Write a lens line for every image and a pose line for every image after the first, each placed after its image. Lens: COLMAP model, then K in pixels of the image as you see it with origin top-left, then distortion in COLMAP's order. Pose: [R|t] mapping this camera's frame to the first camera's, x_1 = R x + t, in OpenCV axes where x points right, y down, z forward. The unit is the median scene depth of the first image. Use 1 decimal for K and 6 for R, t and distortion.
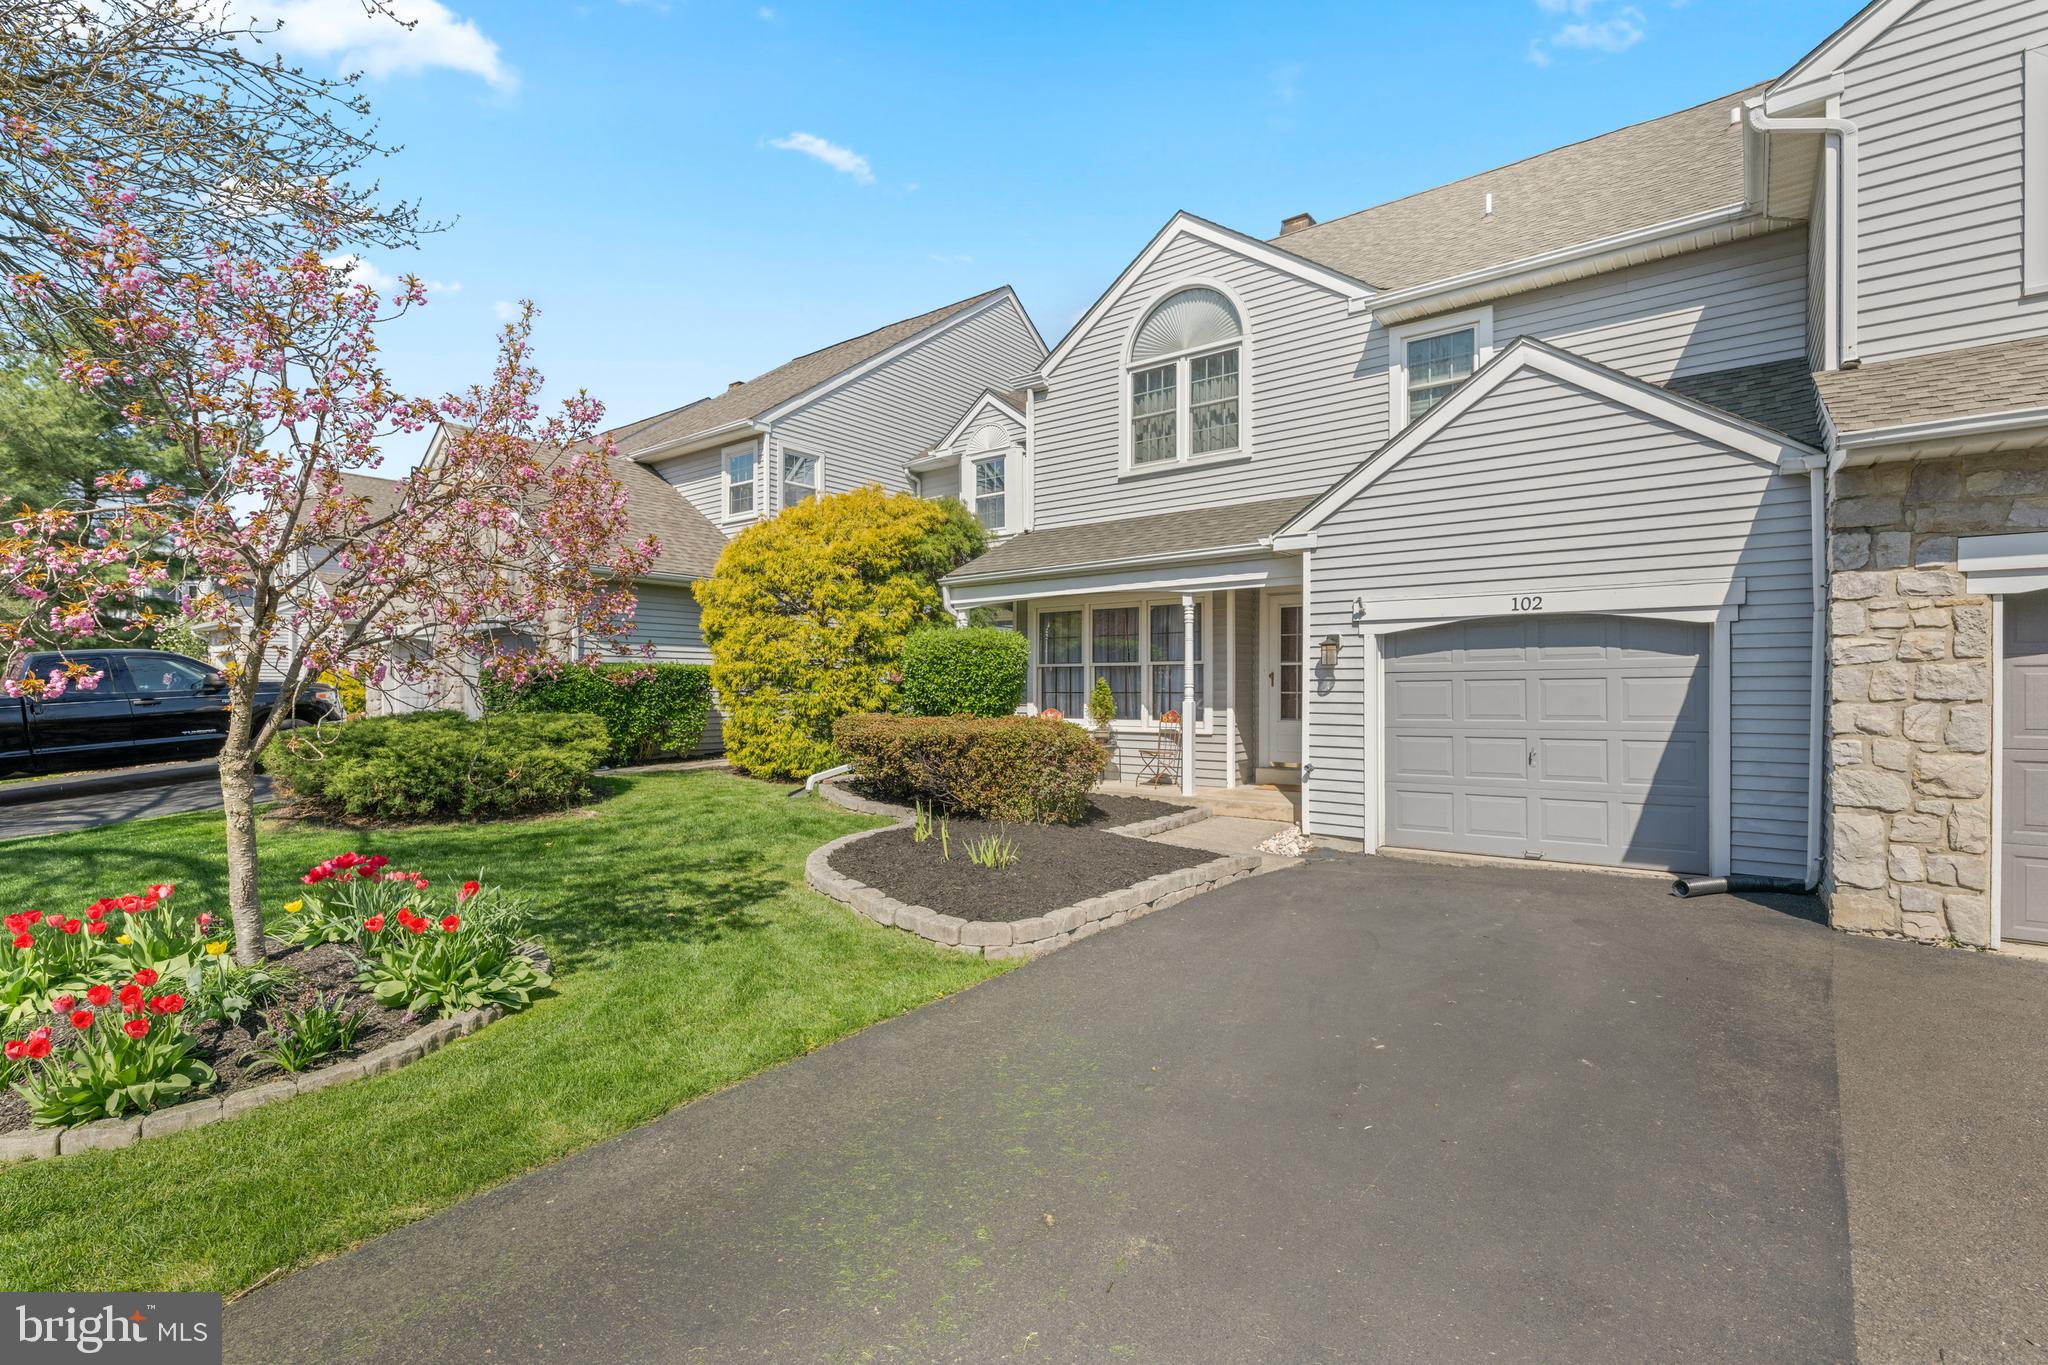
lens RADIAL K [[910.6, 0, 1021.7], [0, 910.6, 678.5], [0, 0, 1]] dist [0.000542, -0.000181]
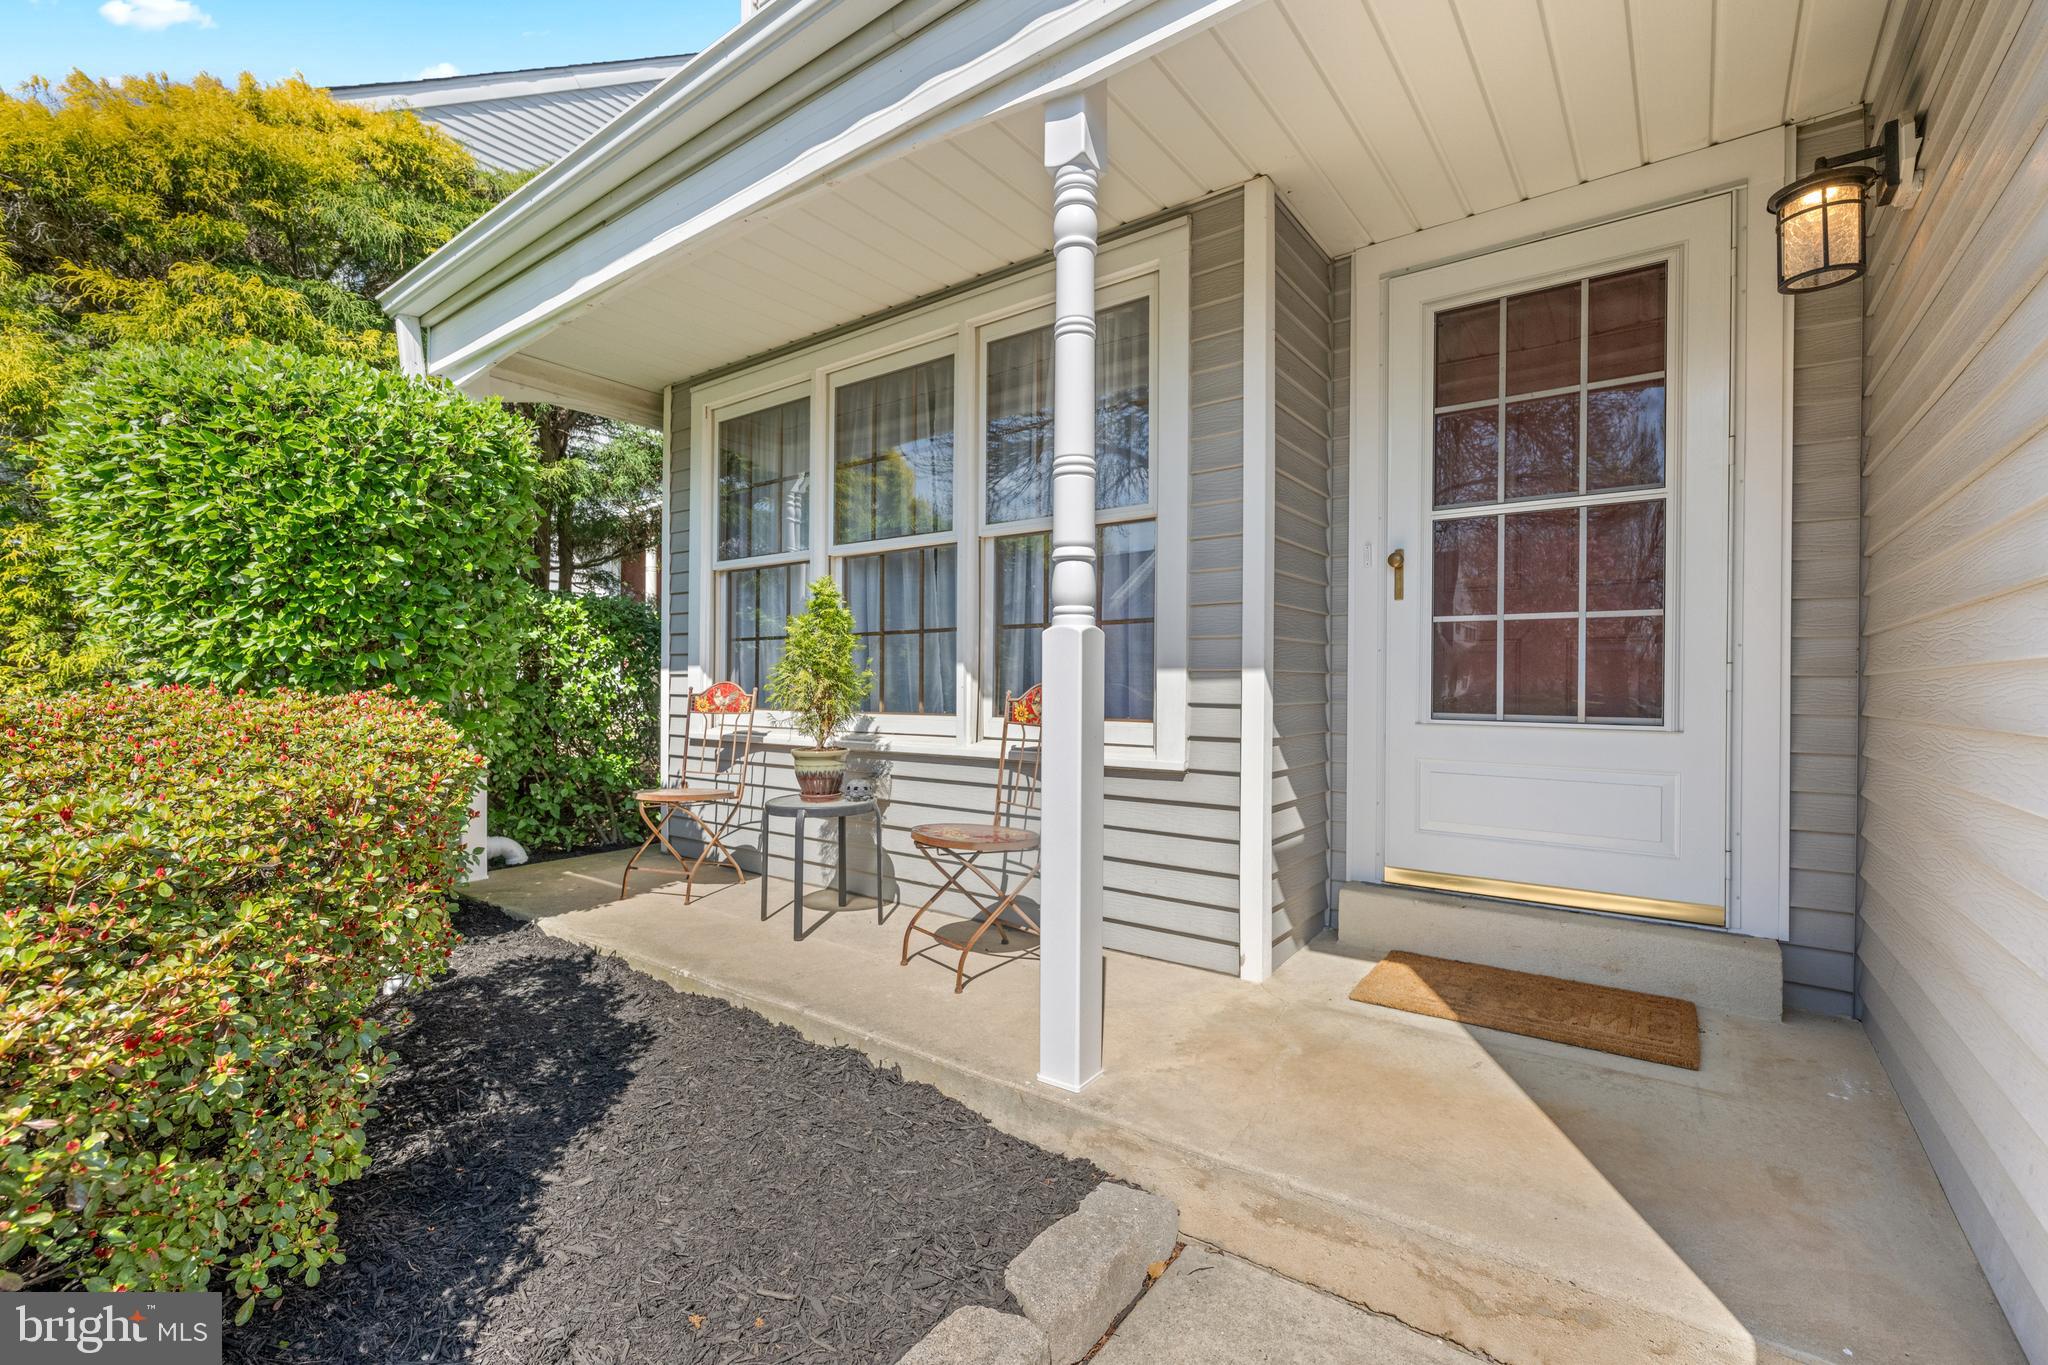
lens RADIAL K [[860.1, 0, 1025.1], [0, 860.1, 663.0], [0, 0, 1]] dist [0.003400, -0.000379]
pose [[0.999793, 0.006190, 0.019397, 0.162099], [-0.005913, 0.999880, -0.014315, 0.034536], [-0.019483, 0.014198, 0.999709, 0.771384]]
